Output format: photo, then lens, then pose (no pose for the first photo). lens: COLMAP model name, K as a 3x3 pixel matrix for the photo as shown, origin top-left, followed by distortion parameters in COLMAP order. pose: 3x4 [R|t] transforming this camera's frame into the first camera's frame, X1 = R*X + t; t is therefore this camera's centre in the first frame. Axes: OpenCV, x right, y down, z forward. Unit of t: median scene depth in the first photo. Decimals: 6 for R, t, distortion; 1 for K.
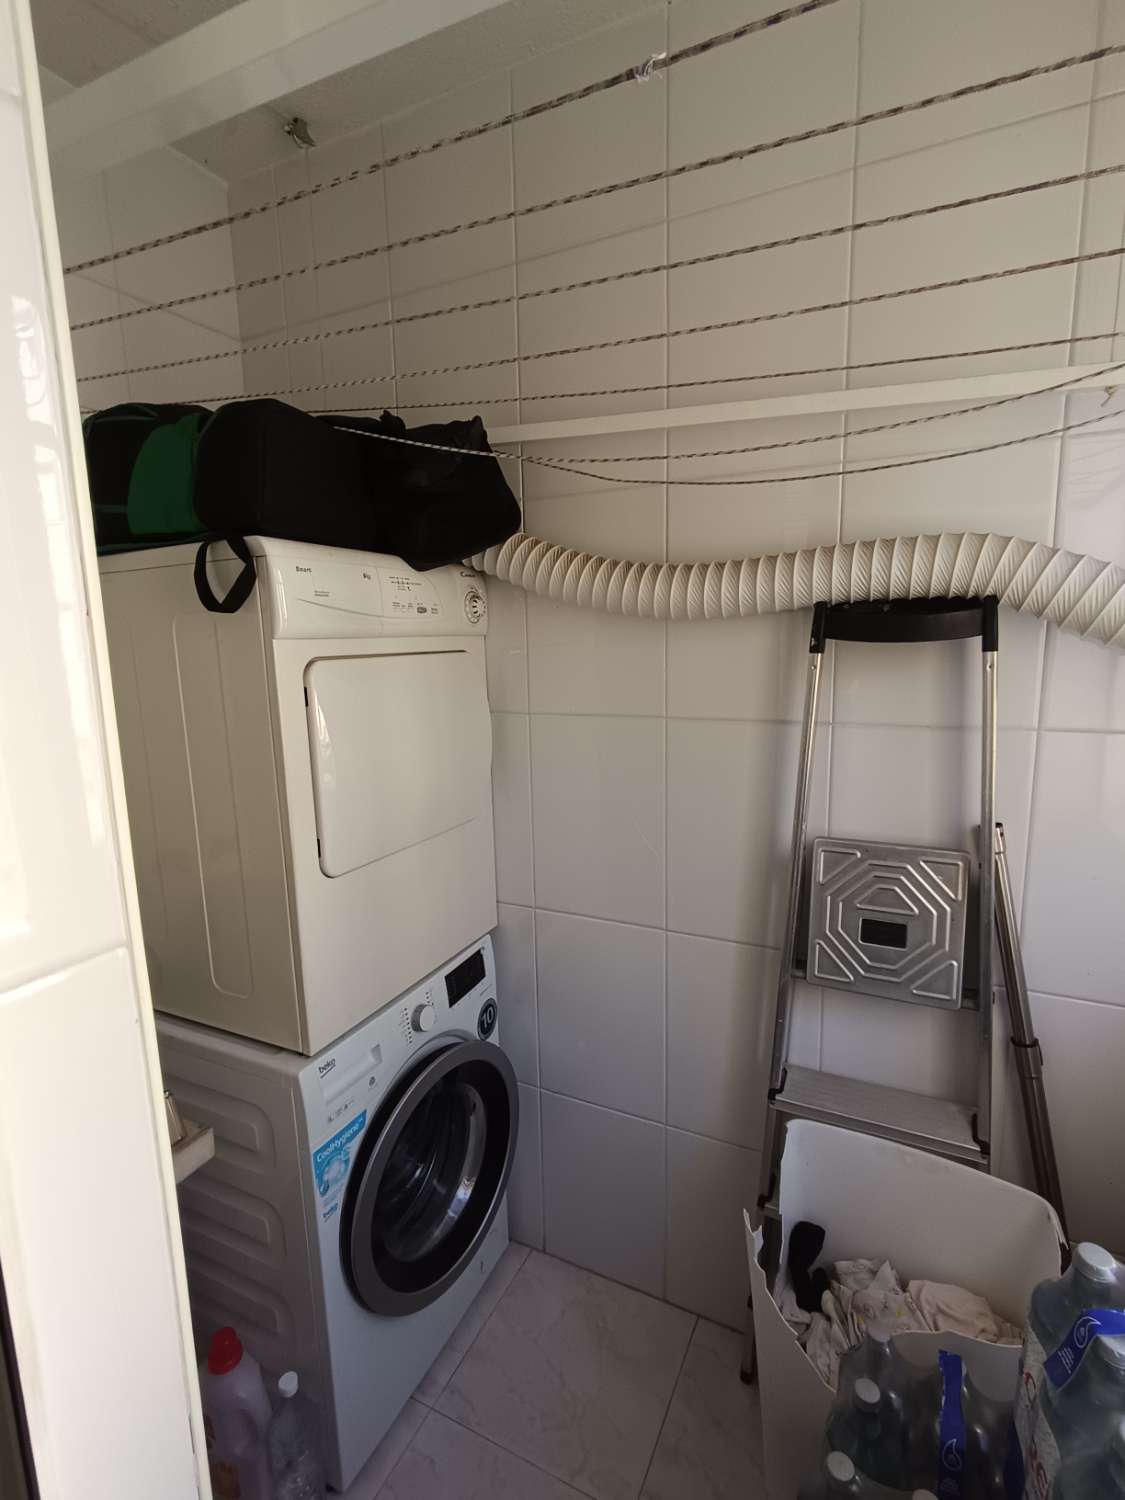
lens RADIAL K [[731.7, 0, 567.7], [0, 731.7, 752.4], [0, 0, 1]] dist [-0.003434, 0.002601]
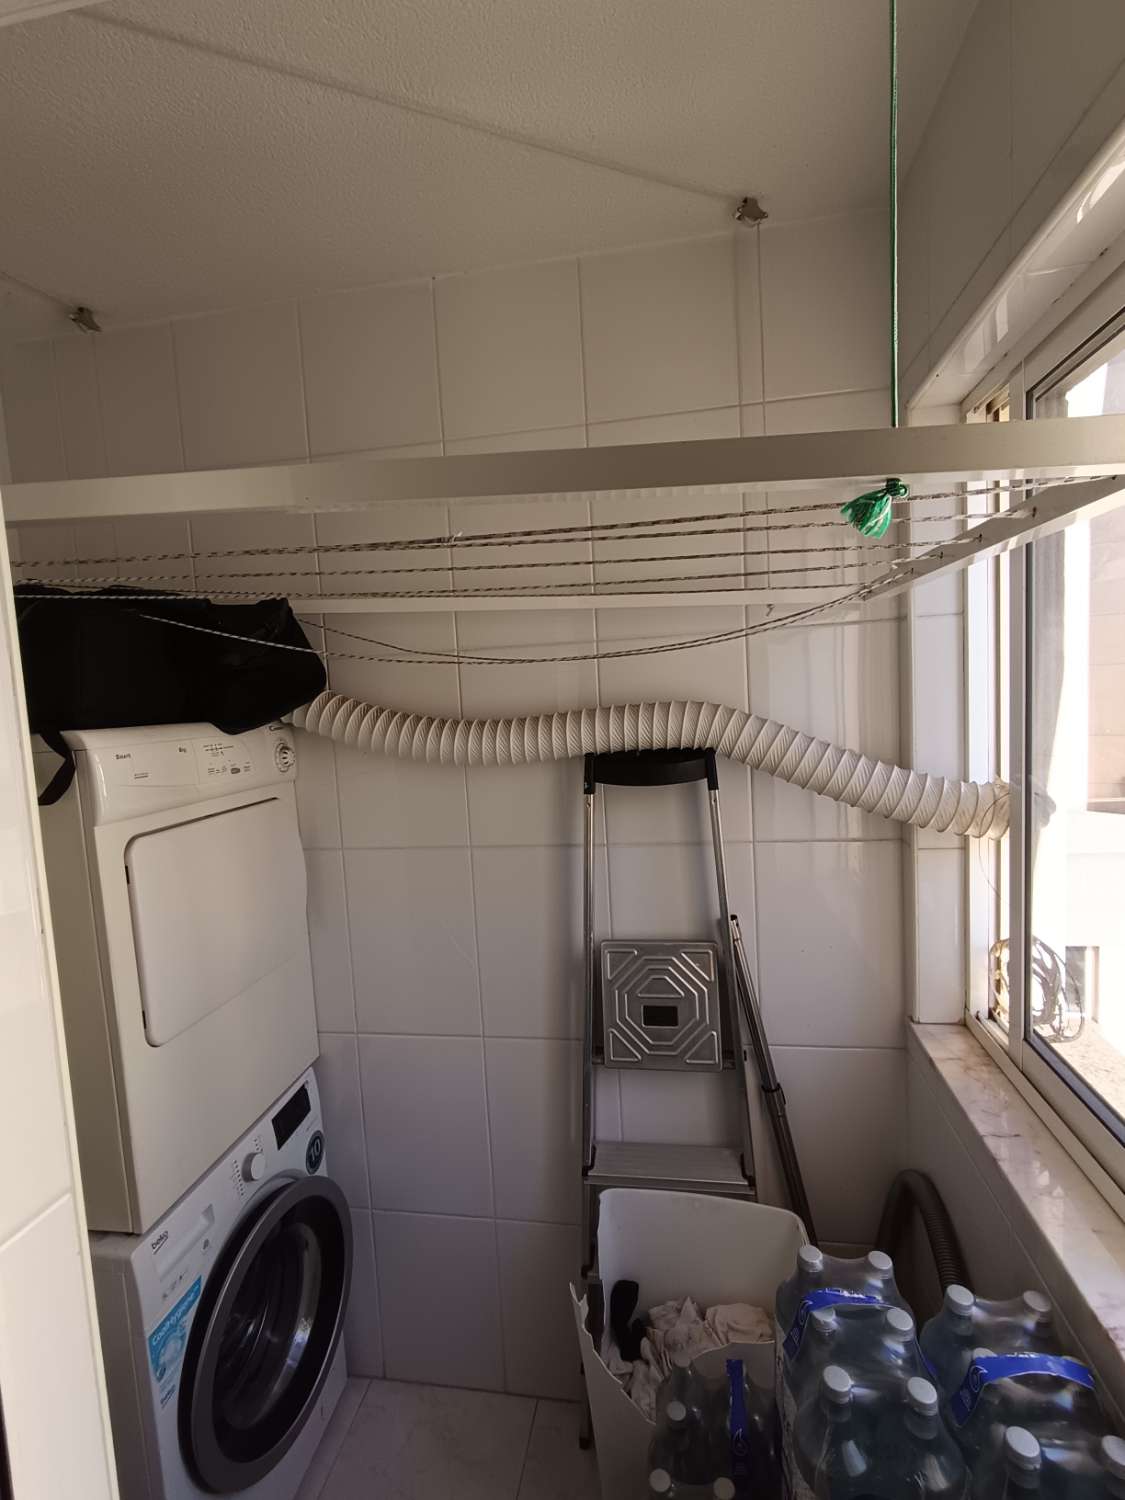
lens RADIAL K [[731.7, 0, 565.3], [0, 731.7, 748.2], [0, 0, 1]] dist [-0.003434, 0.002601]
pose [[0.958169, -0.055347, 0.280799, -0.040038], [0.081298, 0.993342, -0.081618, -0.111140], [-0.274413, 0.101032, 0.956290, -0.172841]]
